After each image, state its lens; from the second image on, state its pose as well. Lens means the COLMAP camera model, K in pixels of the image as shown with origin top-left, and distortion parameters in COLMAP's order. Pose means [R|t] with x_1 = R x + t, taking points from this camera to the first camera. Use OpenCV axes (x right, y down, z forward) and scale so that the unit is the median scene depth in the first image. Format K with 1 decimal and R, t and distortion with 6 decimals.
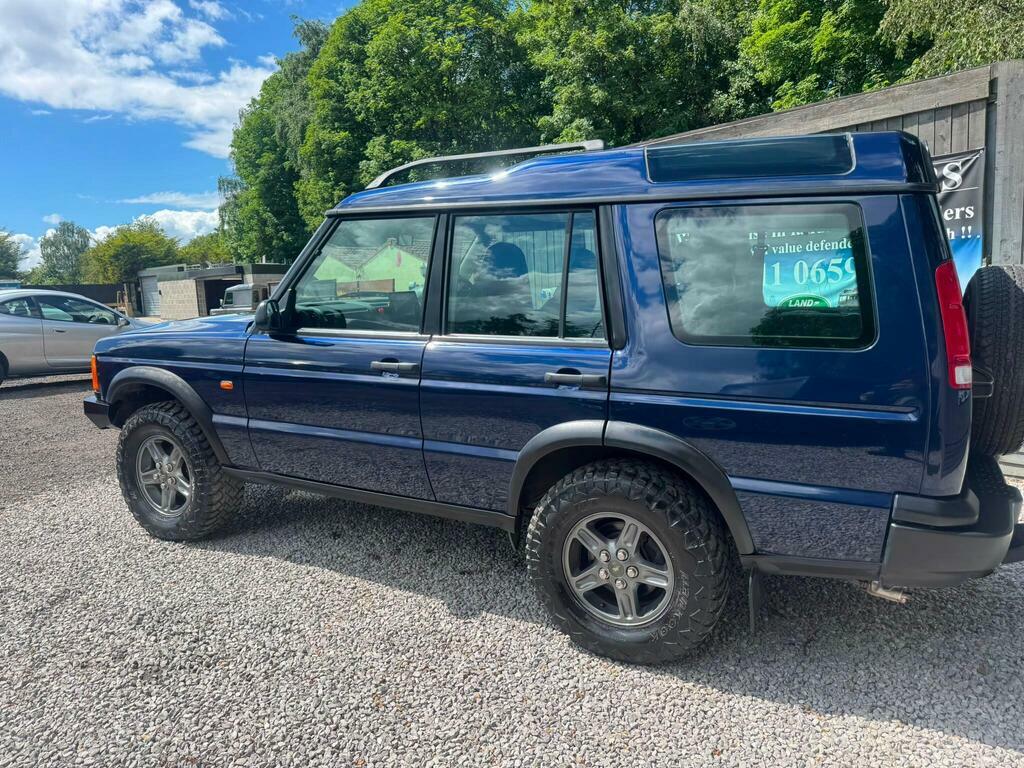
lens RADIAL K [[736.7, 0, 501.6], [0, 736.7, 366.6], [0, 0, 1]] dist [0.003634, -0.007393]
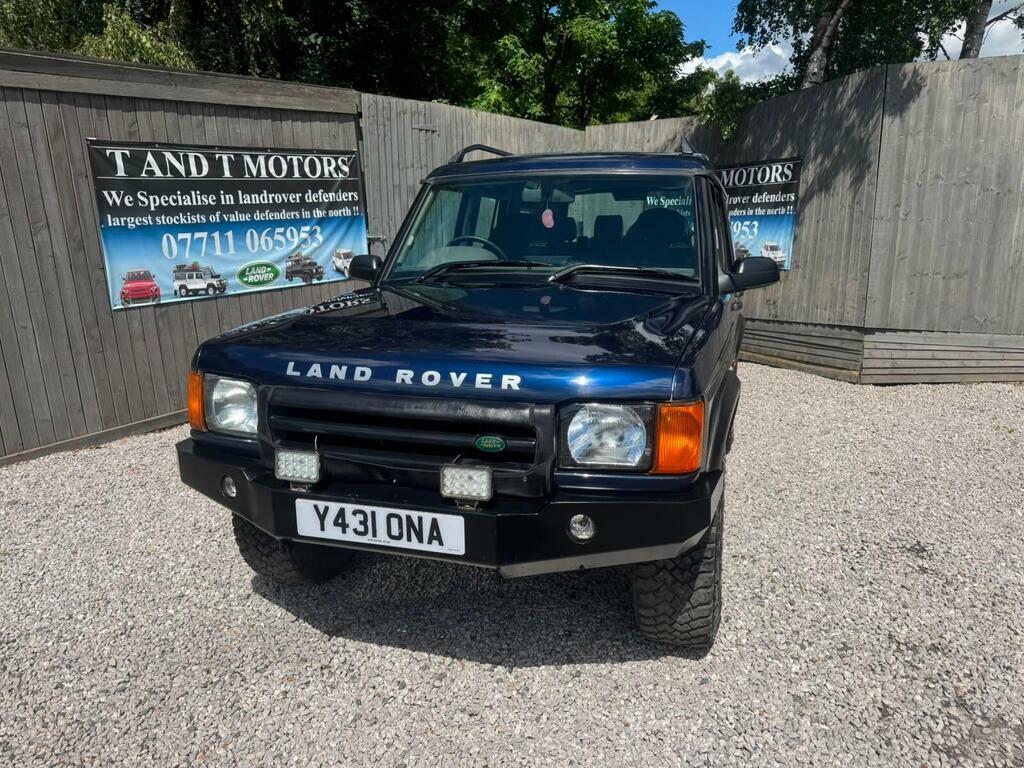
lens RADIAL K [[737.2, 0, 512.4], [0, 737.2, 380.6], [0, 0, 1]] dist [0.006043, -0.008955]
pose [[-0.146427, -0.171541, 0.974235, -1.048645], [0.146230, 0.970276, 0.192822, -0.126200], [-0.978354, 0.170697, -0.116990, 1.205542]]
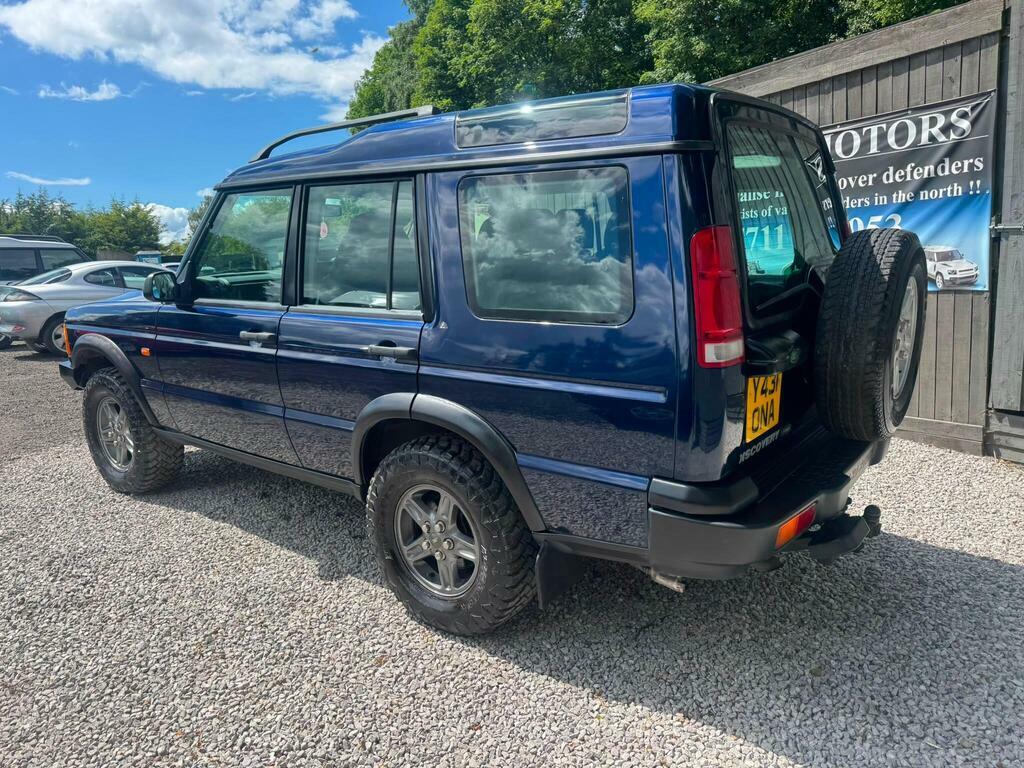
lens RADIAL K [[737.3, 0, 501.6], [0, 737.3, 369.4], [0, 0, 1]] dist [0.005264, -0.009956]
pose [[0.984859, 0.015538, -0.172658, 0.296294], [-0.006904, 0.998700, 0.050496, -0.006566], [0.173218, -0.048540, 0.983687, 0.028542]]
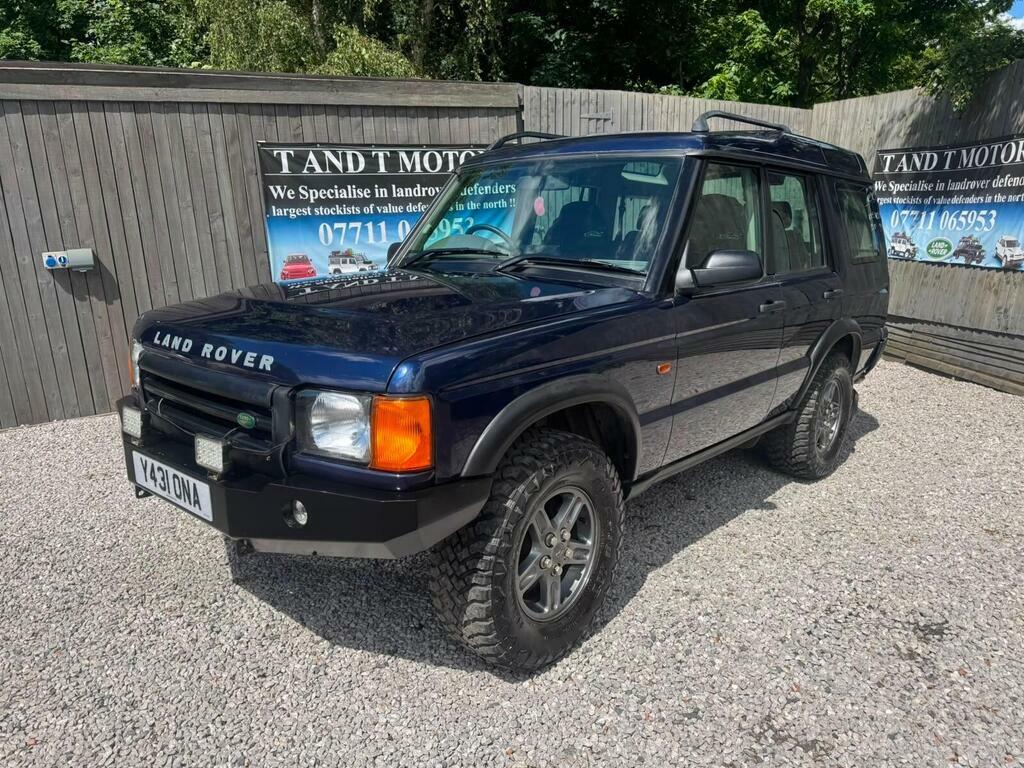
lens RADIAL K [[725.6, 0, 512.0], [0, 725.6, 384.0], [0, 0, 1]] dist [0.097674, -0.152518]
pose [[0.265778, -0.180149, 0.947052, -1.002020], [0.129688, 0.980136, 0.150047, -0.064964], [-0.955271, 0.082942, 0.283862, 0.815688]]
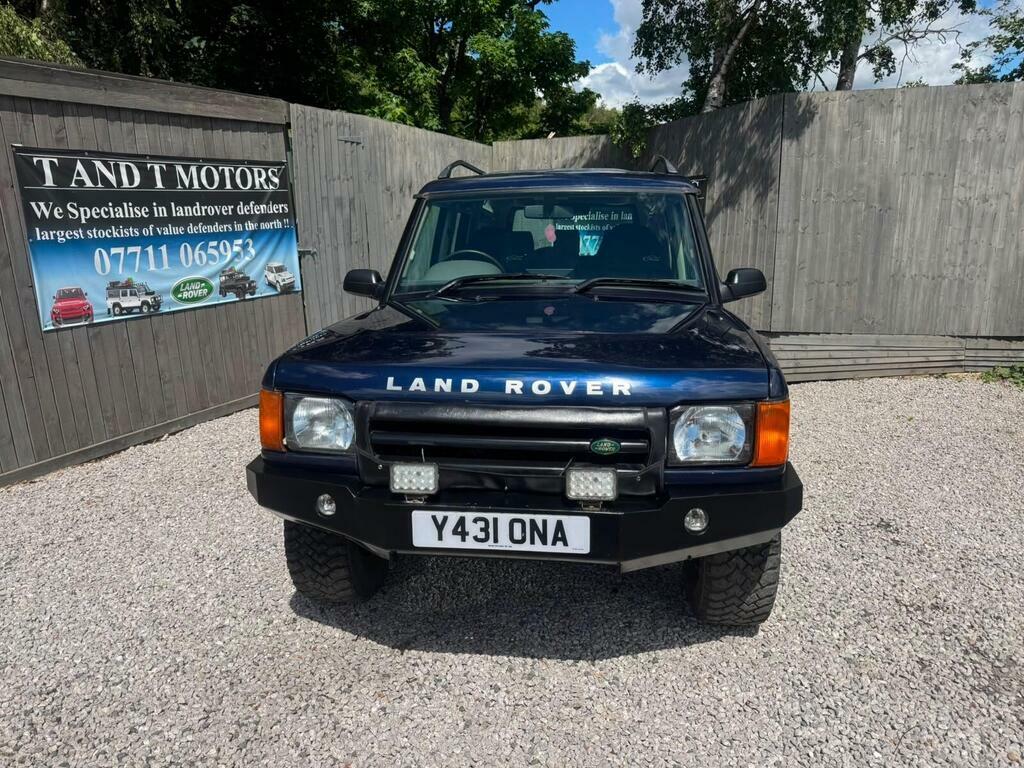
lens RADIAL K [[740.1, 0, 512.0], [0, 740.1, 384.0], [0, 0, 1]] dist [0.002318, -0.001828]
pose [[-0.326286, -0.151492, 0.933053, -1.034628], [0.146290, 0.967090, 0.208175, -0.156586], [-0.933883, 0.204421, -0.293386, 1.389925]]
